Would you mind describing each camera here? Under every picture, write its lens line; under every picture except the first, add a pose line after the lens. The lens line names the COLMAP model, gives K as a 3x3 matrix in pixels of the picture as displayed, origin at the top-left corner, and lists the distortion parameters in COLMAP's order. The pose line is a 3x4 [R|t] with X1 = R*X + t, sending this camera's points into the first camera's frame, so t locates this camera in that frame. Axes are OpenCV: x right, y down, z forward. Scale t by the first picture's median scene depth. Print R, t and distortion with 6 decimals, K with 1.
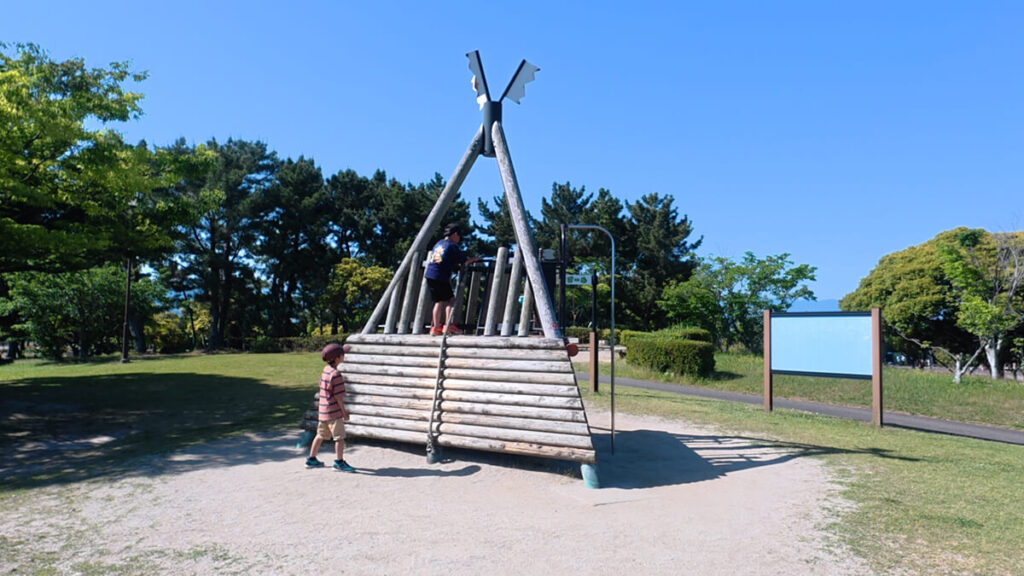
lens RADIAL K [[751.5, 0, 511.5], [0, 751.5, 288.1], [0, 0, 1]] dist [-0.001254, -0.007915]
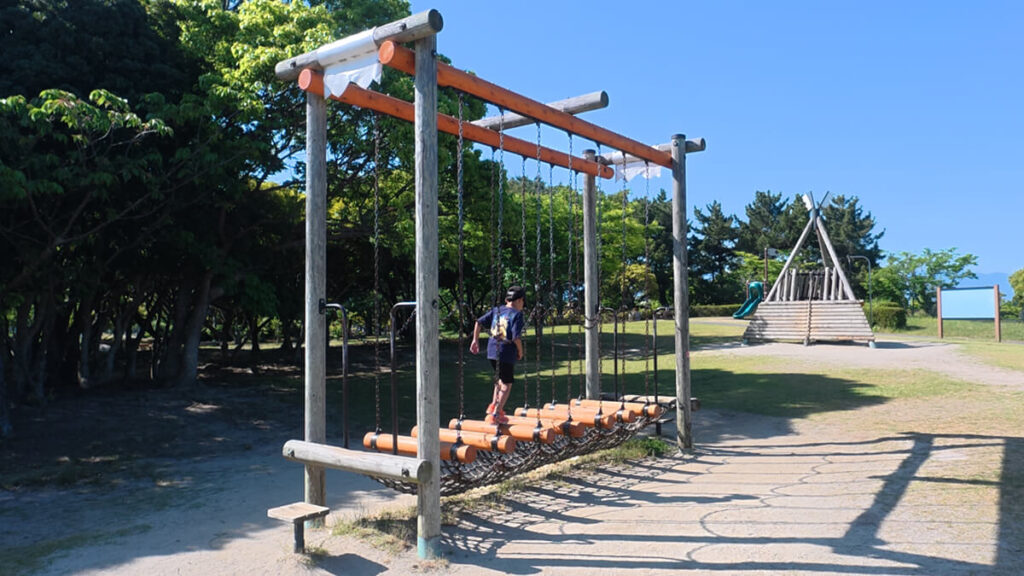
lens RADIAL K [[751.5, 0, 510.0], [0, 751.5, 288.7], [0, 0, 1]] dist [-0.001254, -0.007915]
pose [[0.979599, -0.031209, -0.198523, -0.189516], [0.034964, 0.999269, 0.015433, -0.018937], [0.197896, -0.022059, 0.979975, -0.589154]]
